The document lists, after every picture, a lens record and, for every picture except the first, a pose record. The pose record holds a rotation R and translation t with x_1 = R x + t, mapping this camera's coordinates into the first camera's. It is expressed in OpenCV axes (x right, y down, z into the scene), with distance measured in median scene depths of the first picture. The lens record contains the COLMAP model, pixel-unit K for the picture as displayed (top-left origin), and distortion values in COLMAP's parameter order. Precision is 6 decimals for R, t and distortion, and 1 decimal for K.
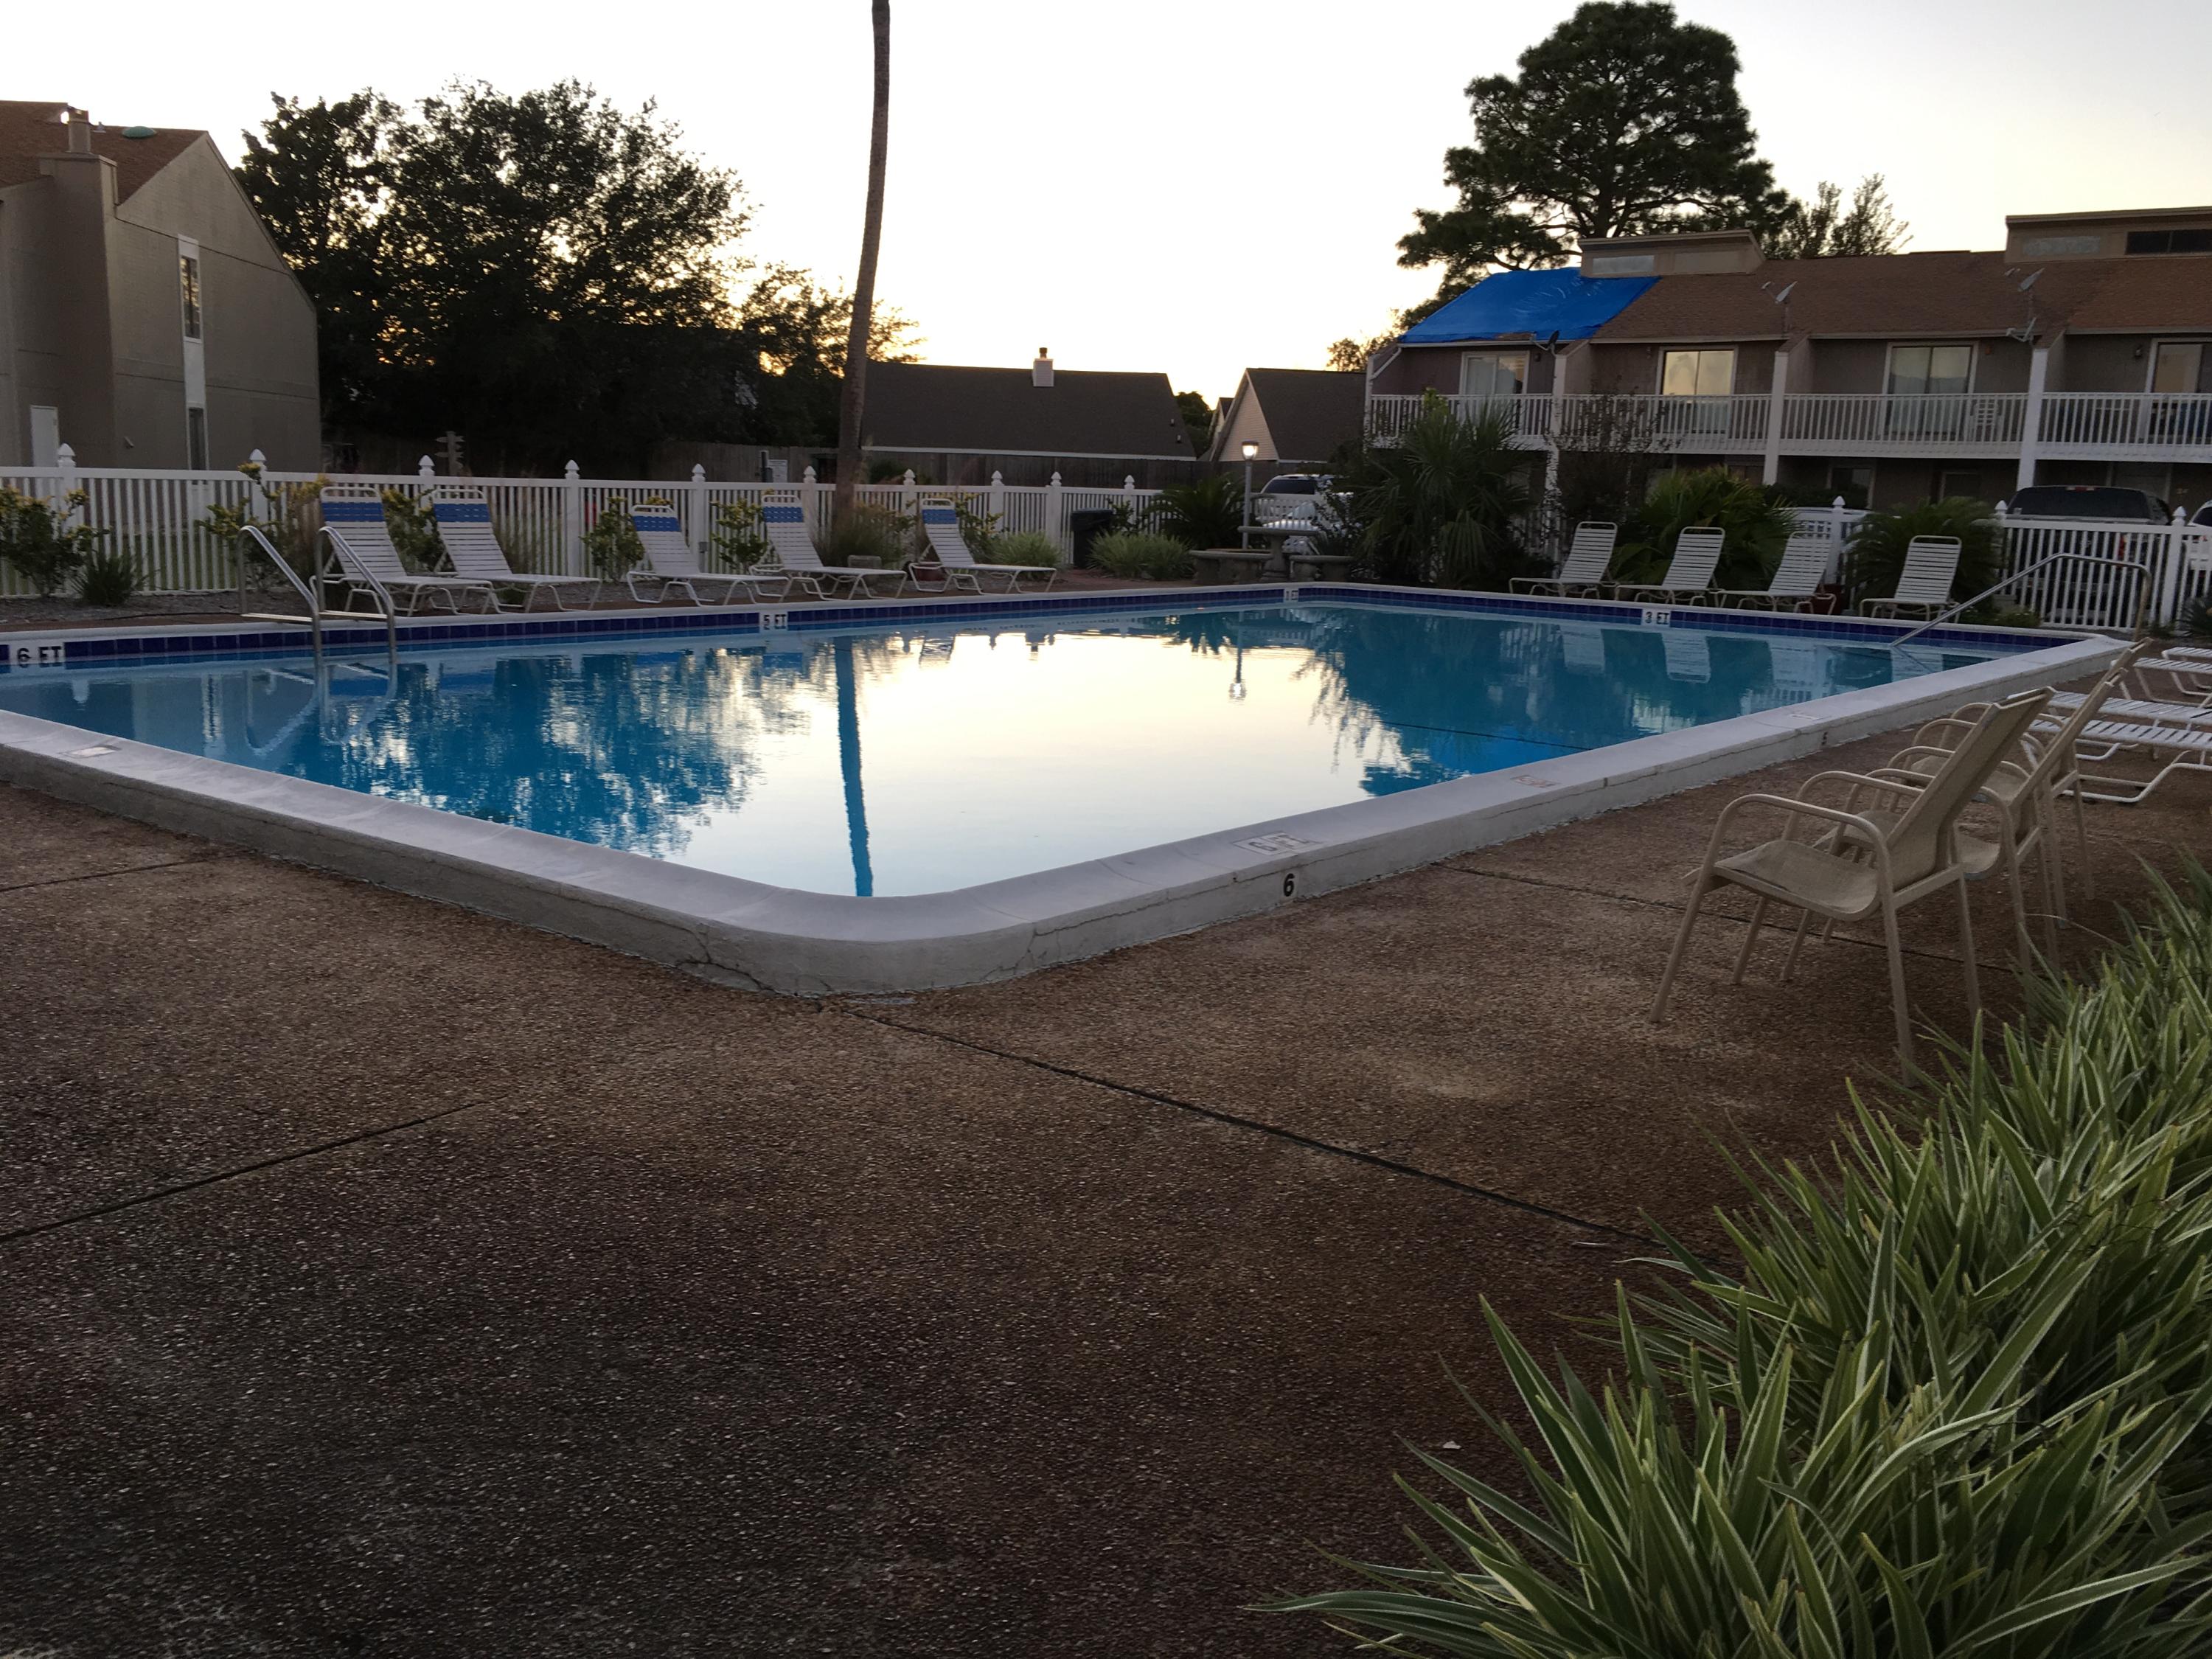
lens RADIAL K [[1866.9, 0, 1106.0], [0, 1866.9, 829.5], [0, 0, 1]] dist [0.002504, 0.001560]
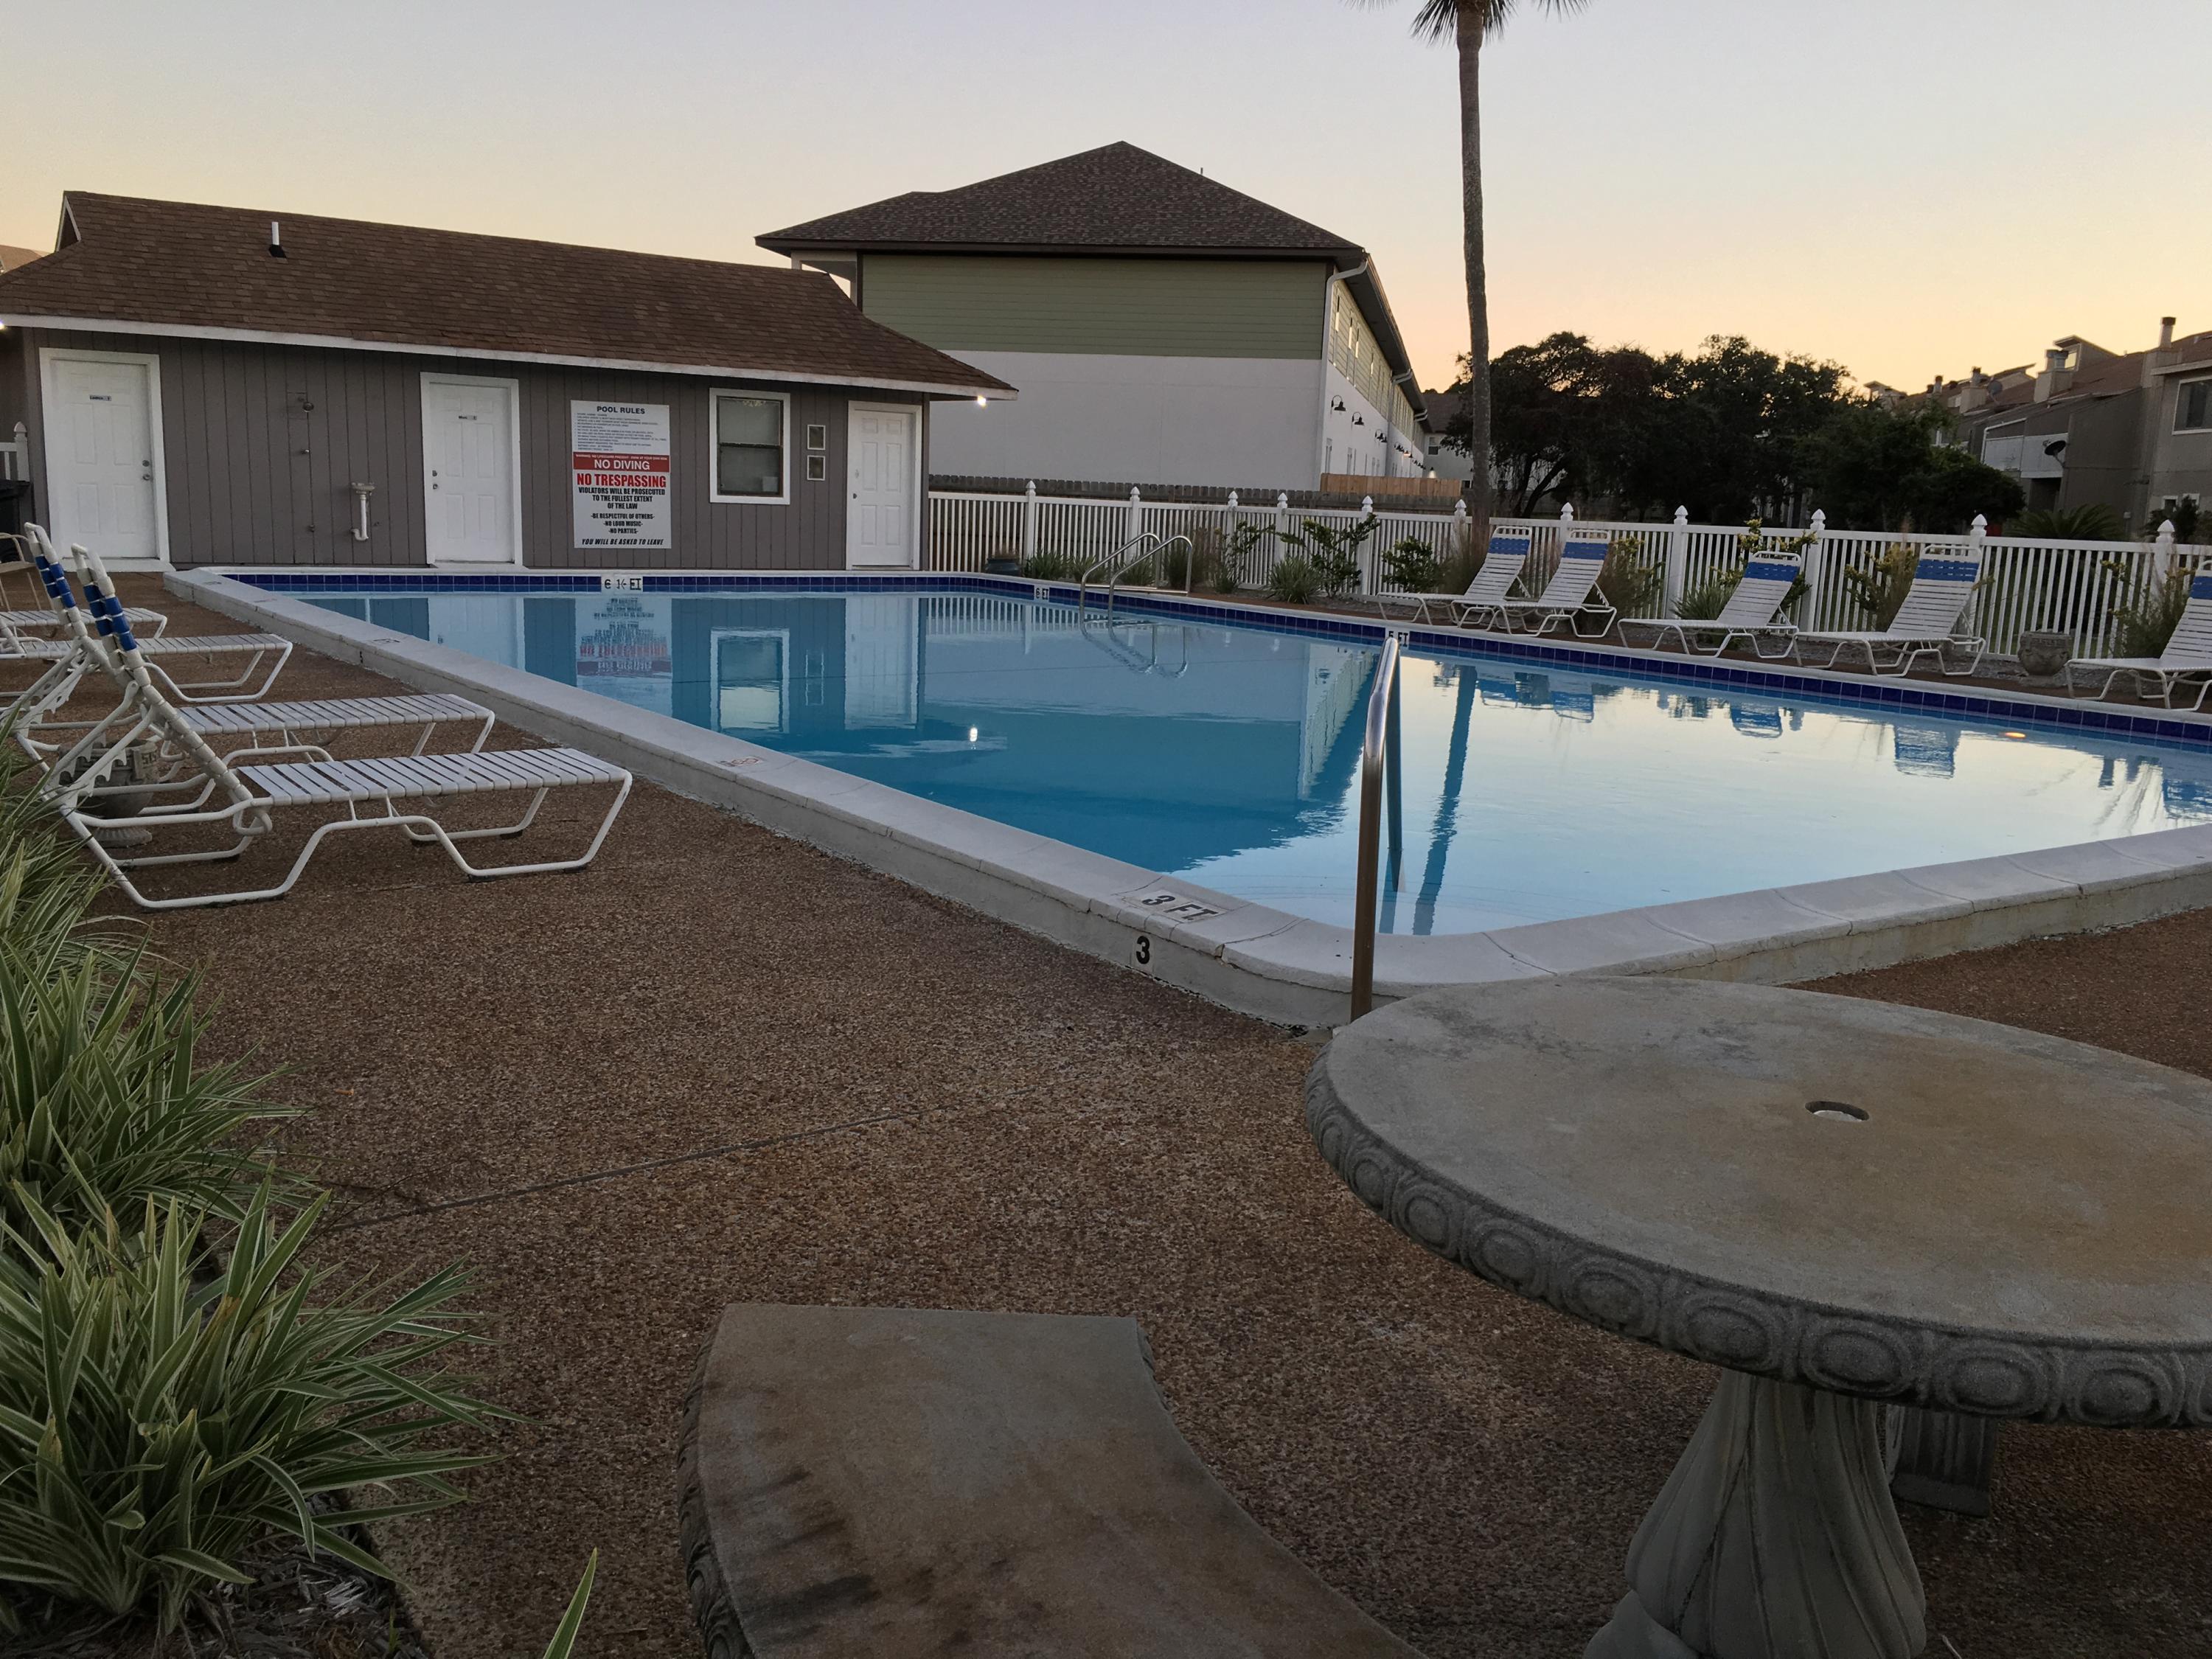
lens RADIAL K [[1866.9, 0, 1106.0], [0, 1866.9, 829.5], [0, 0, 1]] dist [0.002504, 0.001560]
pose [[-0.293668, 0.131201, -0.946861, 0.834079], [-0.215449, 0.955964, 0.199284, -0.163067], [0.931311, 0.262524, -0.252469, 1.010543]]
